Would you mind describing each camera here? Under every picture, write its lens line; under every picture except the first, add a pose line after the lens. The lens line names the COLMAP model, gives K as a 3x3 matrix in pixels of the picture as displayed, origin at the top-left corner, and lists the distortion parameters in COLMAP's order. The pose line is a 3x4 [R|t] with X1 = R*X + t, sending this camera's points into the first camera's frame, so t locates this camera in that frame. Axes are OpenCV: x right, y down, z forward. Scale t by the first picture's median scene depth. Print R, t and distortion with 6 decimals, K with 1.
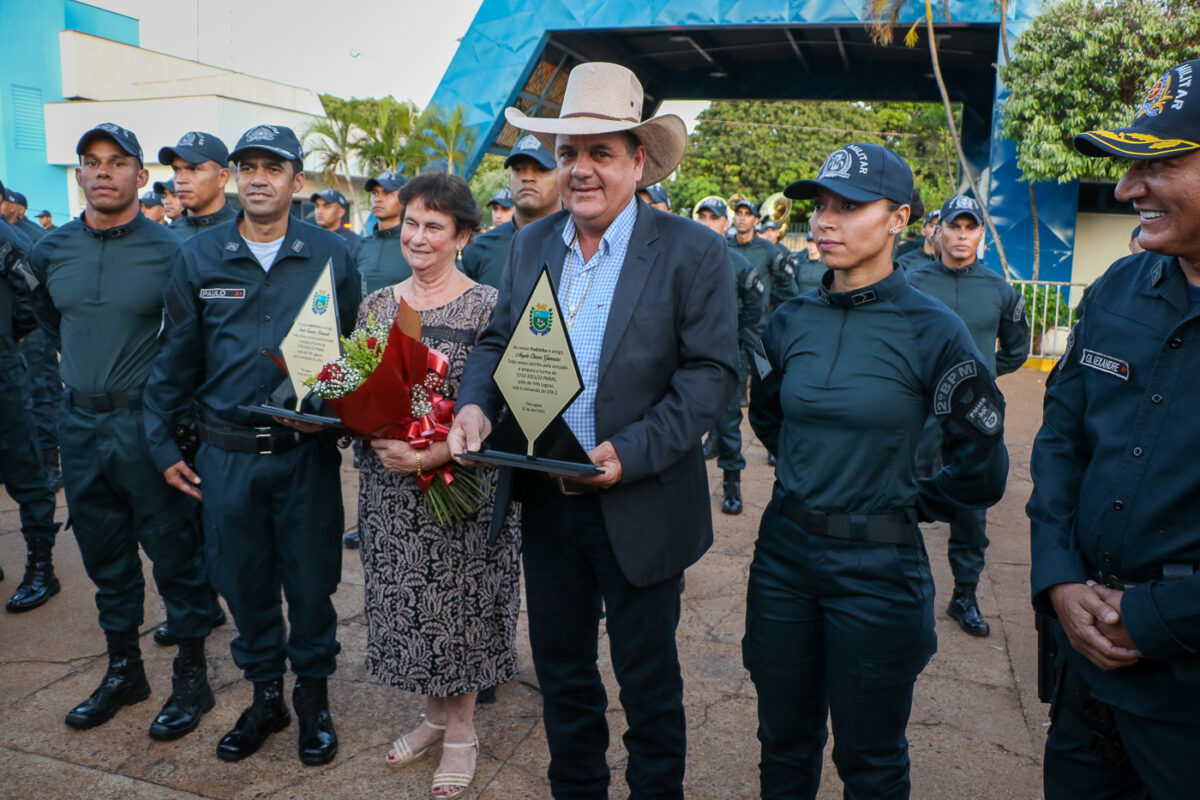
lens RADIAL K [[974.3, 0, 602.4], [0, 974.3, 411.9], [0, 0, 1]] dist [-0.200834, 0.173406]
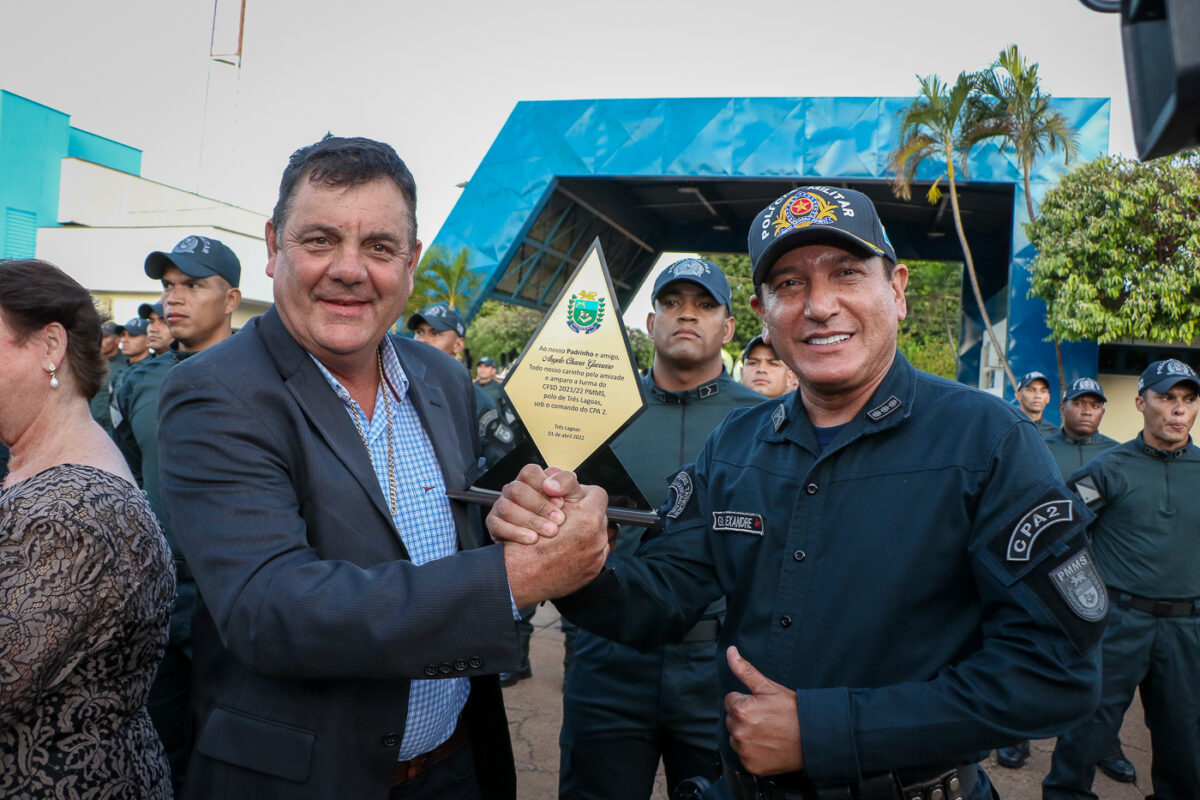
lens RADIAL K [[972.4, 0, 605.4], [0, 972.4, 404.6], [0, 0, 1]] dist [-0.195612, 0.171419]
pose [[0.999213, 0.031585, 0.024010, -0.034939], [-0.027351, 0.986761, -0.159858, -0.016335], [-0.028742, 0.159075, 0.986848, 0.075953]]
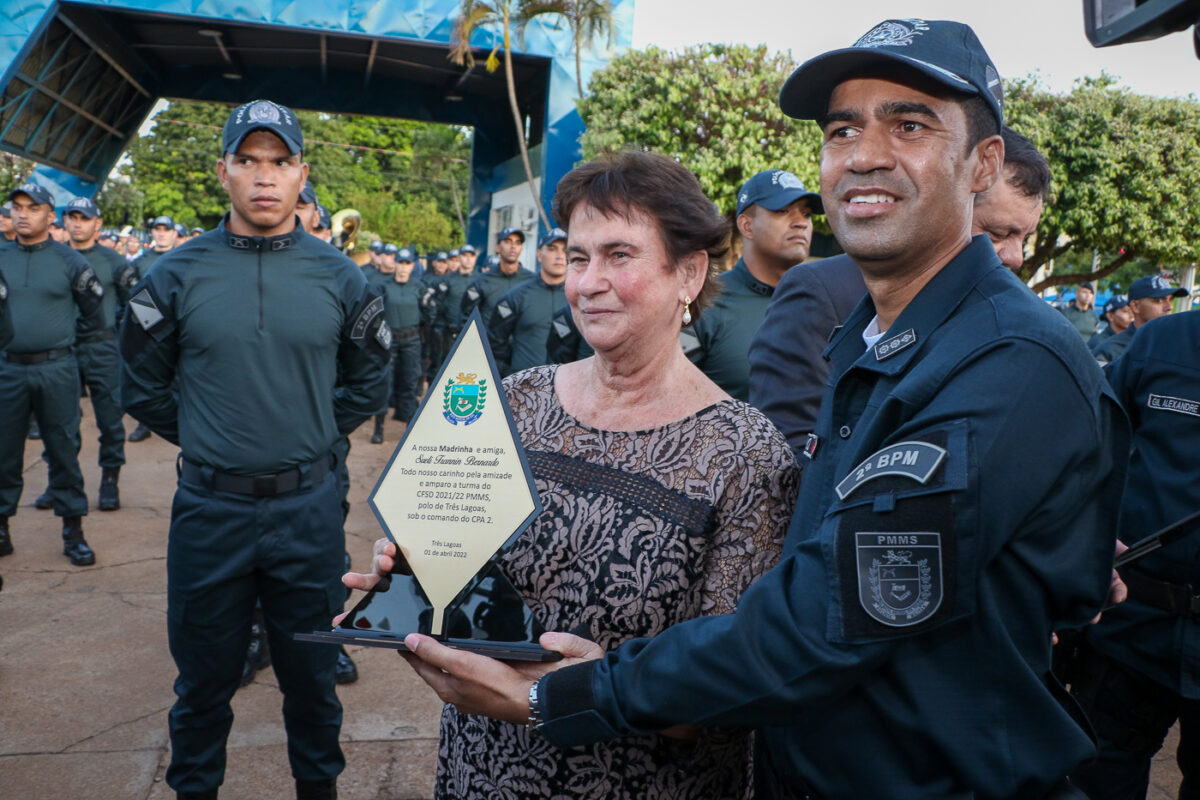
lens RADIAL K [[970.4, 0, 599.9], [0, 970.4, 415.4], [0, 0, 1]] dist [-0.190199, 0.160649]
pose [[0.842328, -0.044409, 0.537133, -0.159049], [0.049157, 0.998776, 0.005488, -0.020756], [-0.536719, 0.021782, 0.843480, 0.090349]]
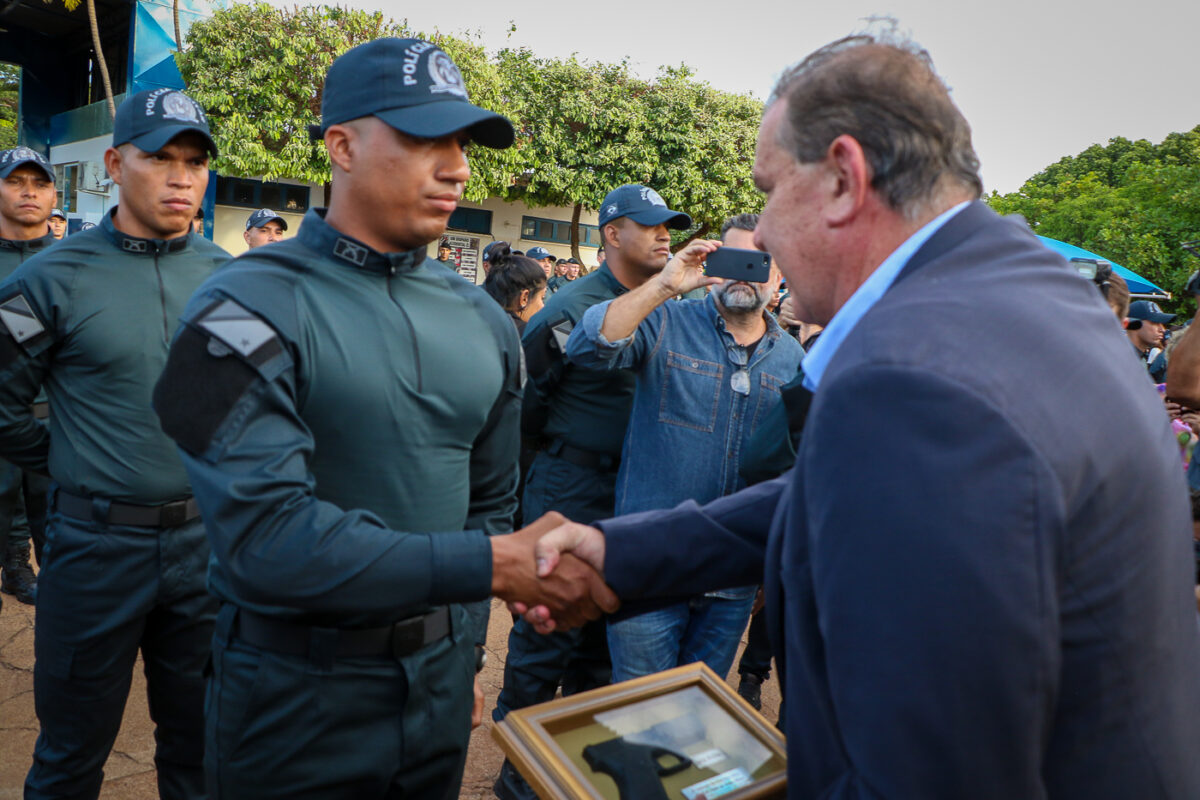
lens RADIAL K [[976.4, 0, 602.6], [0, 976.4, 407.8], [0, 0, 1]] dist [-0.189305, 0.161326]
pose [[0.526302, -0.091244, 0.845388, -0.212041], [0.073837, 0.995374, 0.061465, -0.031875], [-0.847086, 0.030072, 0.530605, 0.126004]]
